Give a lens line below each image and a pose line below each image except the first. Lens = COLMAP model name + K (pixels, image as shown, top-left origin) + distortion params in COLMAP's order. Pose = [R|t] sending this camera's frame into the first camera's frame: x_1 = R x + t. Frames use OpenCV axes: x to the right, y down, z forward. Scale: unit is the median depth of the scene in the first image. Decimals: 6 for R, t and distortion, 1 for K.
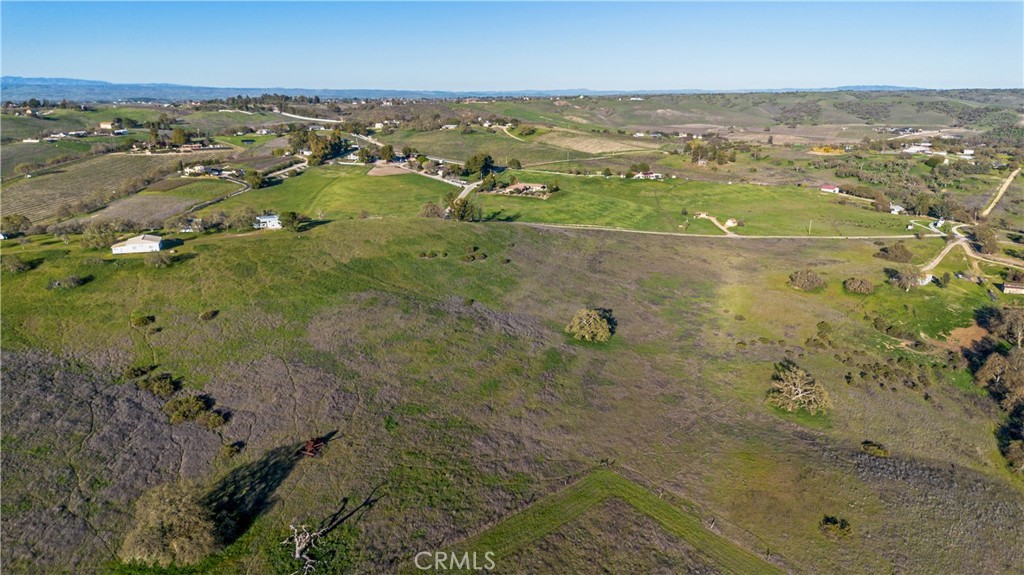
lens RADIAL K [[727.4, 0, 512.0], [0, 727.4, 287.5], [0, 0, 1]] dist [0.057063, -0.060229]
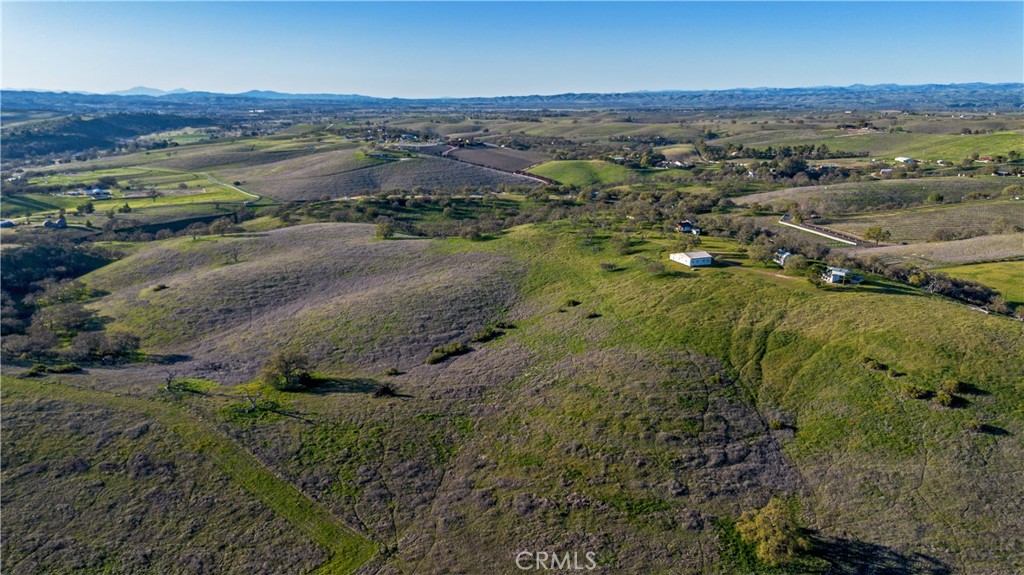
lens RADIAL K [[727.4, 0, 512.0], [0, 727.4, 287.5], [0, 0, 1]] dist [0.057063, -0.060229]
pose [[0.012983, 0.253318, -0.967296, 0.316591], [-0.253437, 0.936623, 0.241883, -0.113390], [0.967265, 0.242008, 0.076361, 0.332306]]
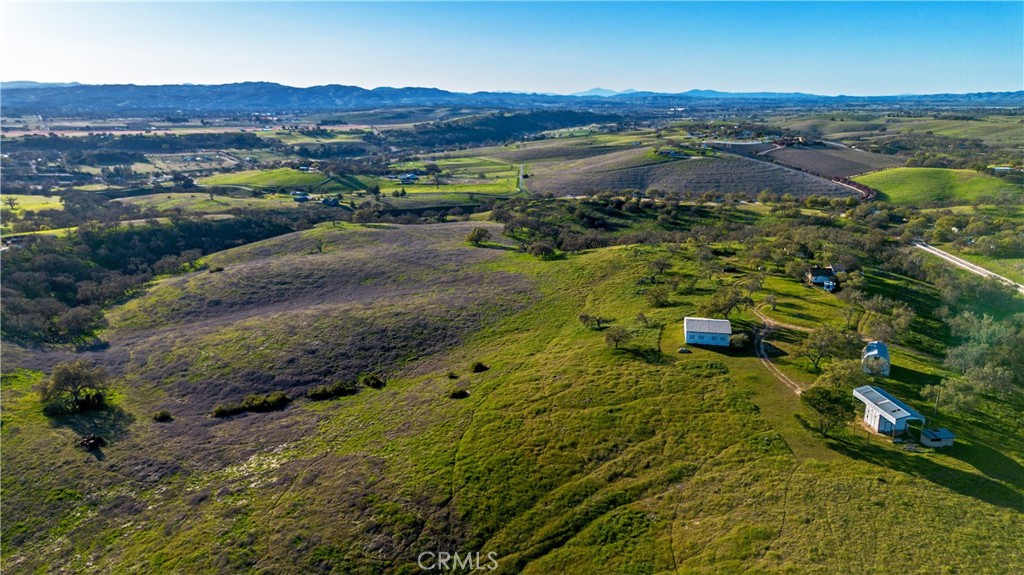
lens RADIAL K [[727.4, 0, 512.0], [0, 727.4, 287.5], [0, 0, 1]] dist [0.057063, -0.060229]
pose [[-0.526413, 0.217316, -0.821987, 0.072392], [-0.212609, 0.902423, 0.374740, -0.160045], [0.823217, 0.372030, -0.428844, 0.580442]]
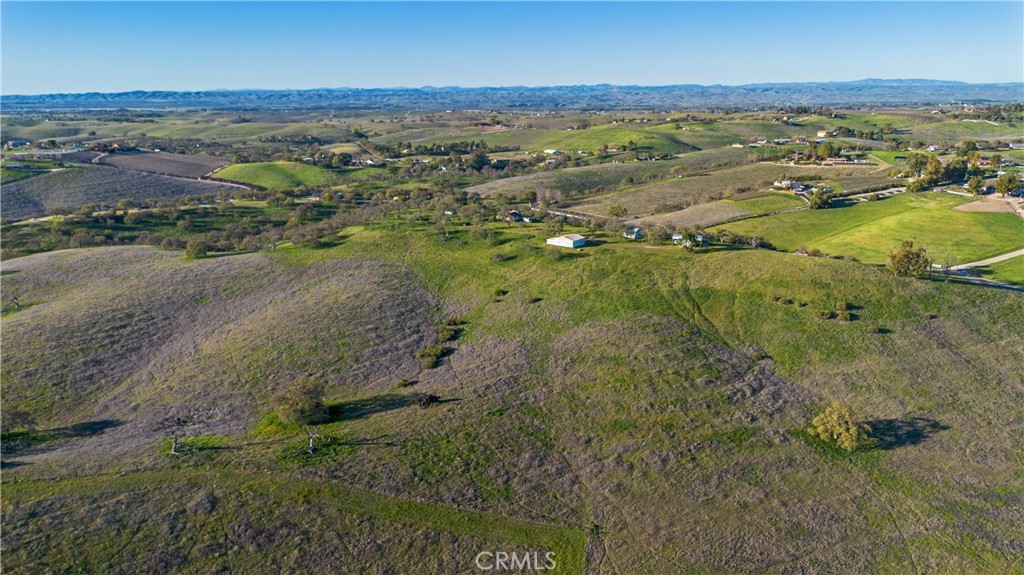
lens RADIAL K [[727.4, 0, 512.0], [0, 727.4, 287.5], [0, 0, 1]] dist [0.057063, -0.060229]
pose [[0.522898, 0.216730, -0.824382, 0.270029], [-0.217034, 0.969113, 0.117117, -0.054899], [0.824302, 0.117679, 0.553785, 0.108388]]
